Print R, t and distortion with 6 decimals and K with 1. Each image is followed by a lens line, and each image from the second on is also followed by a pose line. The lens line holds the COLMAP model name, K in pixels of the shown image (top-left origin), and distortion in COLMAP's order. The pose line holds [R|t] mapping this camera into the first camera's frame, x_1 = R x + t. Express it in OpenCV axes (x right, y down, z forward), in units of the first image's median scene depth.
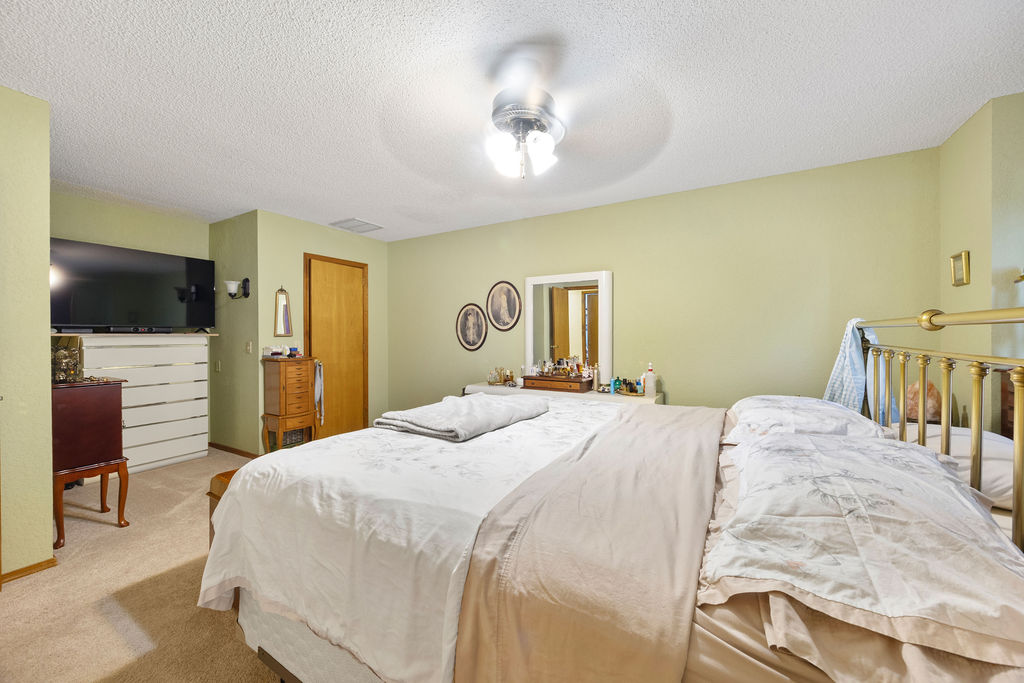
lens RADIAL K [[387.3, 0, 503.3], [0, 387.3, 338.8], [0, 0, 1]] dist [-0.000811, 0.000892]
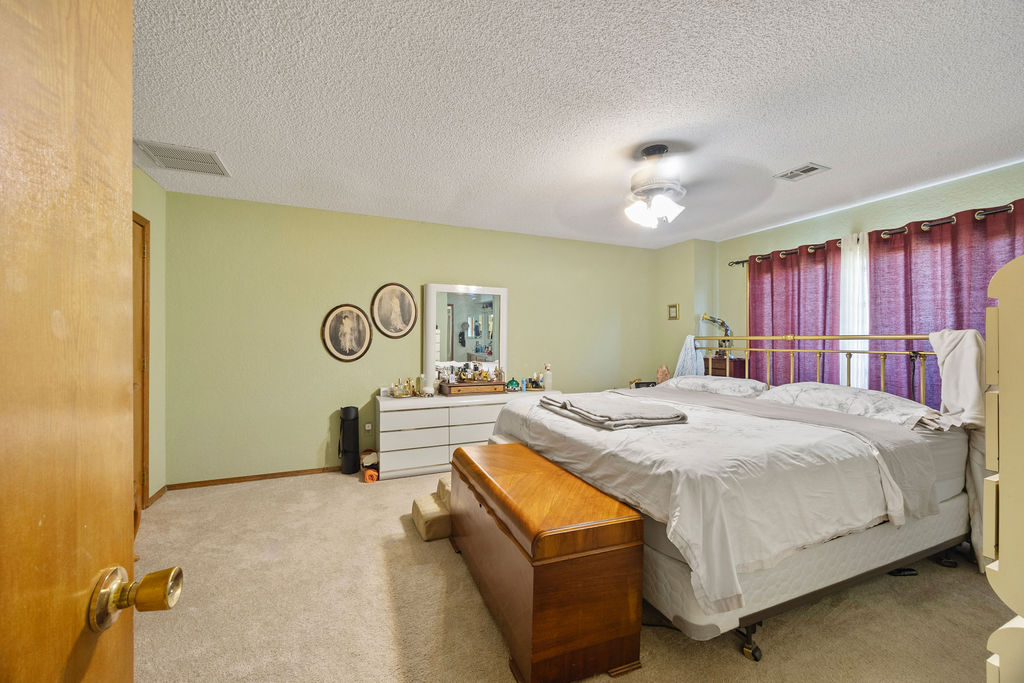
lens RADIAL K [[387.3, 0, 507.1], [0, 387.3, 341.3], [0, 0, 1]] dist [-0.000811, 0.000892]
pose [[0.595700, 0.003270, 0.803200, -0.571499], [0.006178, 0.999943, -0.008653, -0.003440], [-0.803183, 0.010117, 0.595647, 0.252784]]
